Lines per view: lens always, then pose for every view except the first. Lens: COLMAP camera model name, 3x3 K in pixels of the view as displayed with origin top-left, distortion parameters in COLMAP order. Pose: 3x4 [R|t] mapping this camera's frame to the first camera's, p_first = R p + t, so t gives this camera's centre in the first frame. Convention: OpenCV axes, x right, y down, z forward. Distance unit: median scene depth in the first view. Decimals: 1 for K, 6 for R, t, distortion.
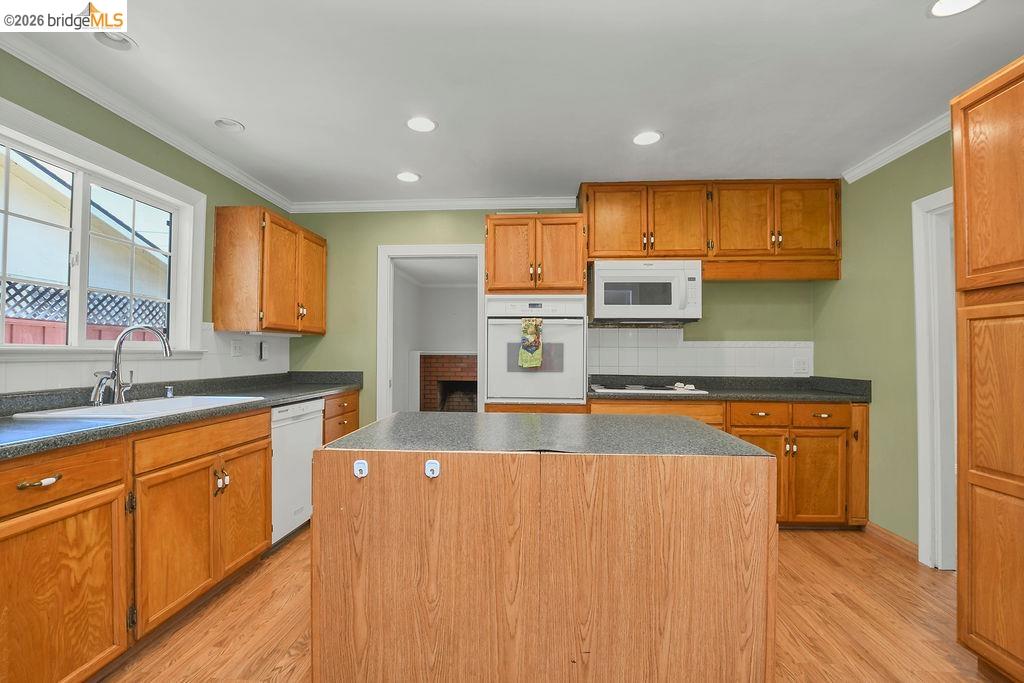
lens RADIAL K [[452.6, 0, 509.6], [0, 452.6, 347.2], [0, 0, 1]] dist [-0.027526, 0.000229]
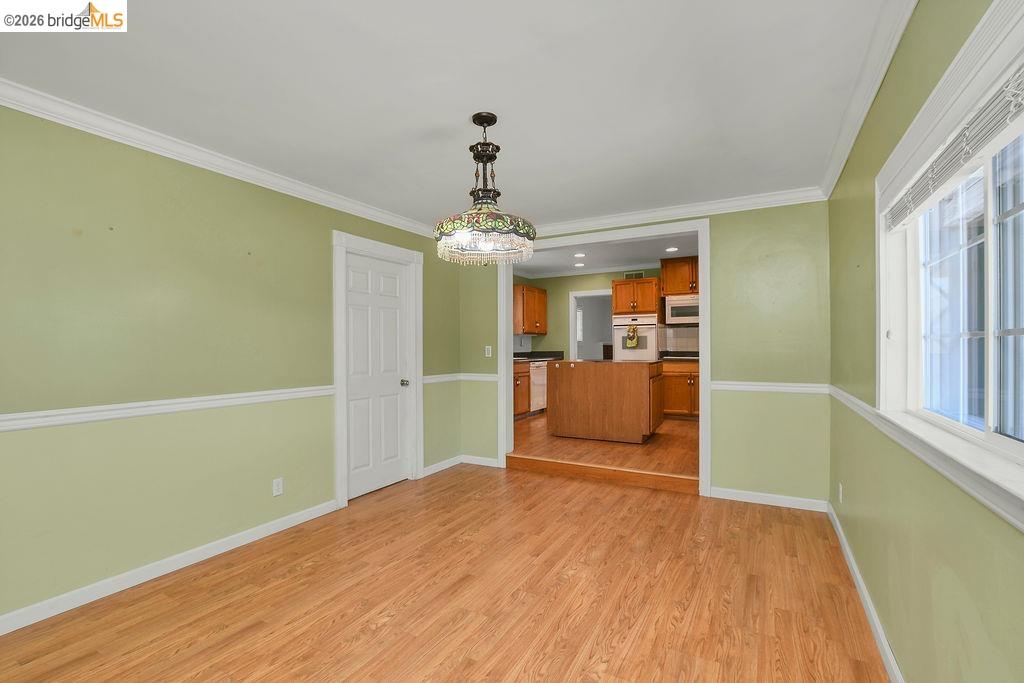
lens RADIAL K [[452.6, 0, 509.6], [0, 452.6, 347.2], [0, 0, 1]] dist [-0.027526, 0.000229]
pose [[0.895184, -0.012658, -0.445517, 0.498712], [0.018419, 0.999793, 0.008605, 0.014399], [0.445316, -0.015909, 0.895232, -1.287037]]
